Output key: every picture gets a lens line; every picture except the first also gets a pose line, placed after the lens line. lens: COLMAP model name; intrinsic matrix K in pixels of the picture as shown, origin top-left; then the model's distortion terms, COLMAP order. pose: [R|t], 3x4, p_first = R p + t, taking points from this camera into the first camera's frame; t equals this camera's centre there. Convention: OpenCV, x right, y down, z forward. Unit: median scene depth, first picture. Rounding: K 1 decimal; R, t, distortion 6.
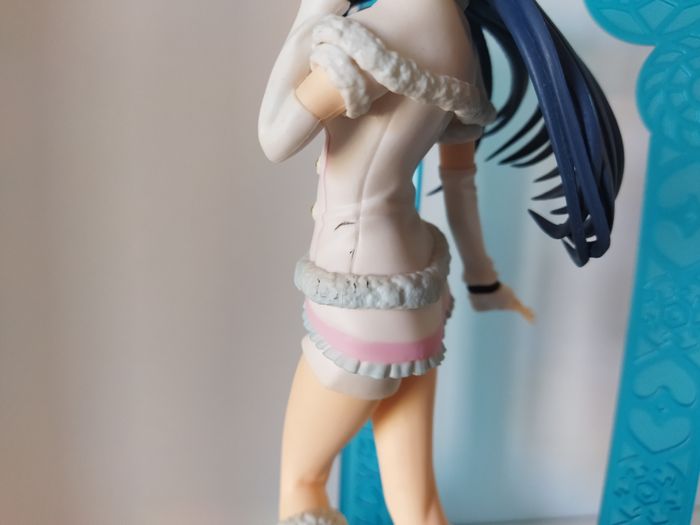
lens RADIAL K [[557.9, 0, 350.6], [0, 557.9, 260.4], [0, 0, 1]] dist [0.011951, -0.062349]
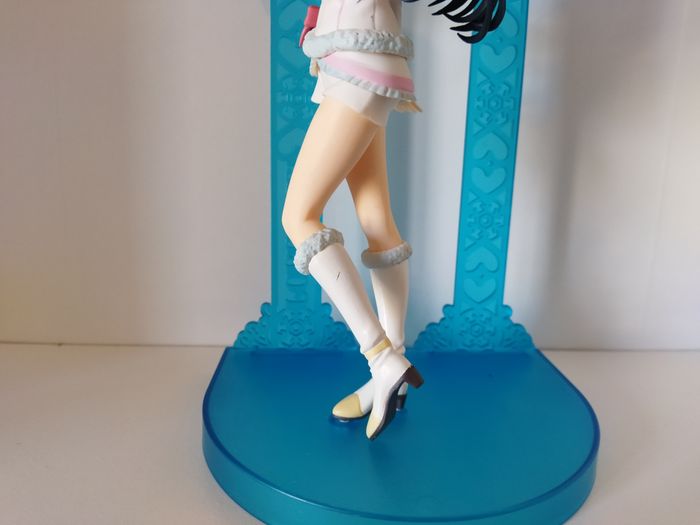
lens RADIAL K [[557.9, 0, 345.4], [0, 557.9, 265.9], [0, 0, 1]] dist [0.011951, -0.062349]
pose [[0.860586, -0.127142, 0.493181, -0.703248], [0.096641, 0.991512, 0.086977, 0.405811], [-0.500053, -0.027189, 0.865568, -0.237086]]
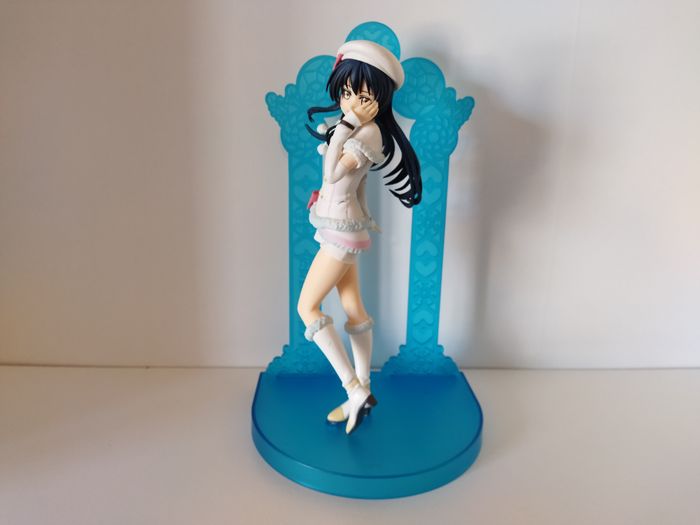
lens RADIAL K [[557.9, 0, 344.0], [0, 557.9, 261.3], [0, 0, 1]] dist [0.011951, -0.062349]
pose [[0.864876, -0.149430, 0.479229, -1.099372], [0.102956, 0.987175, 0.122007, -0.087974], [-0.491314, -0.056182, 0.869169, -1.154617]]
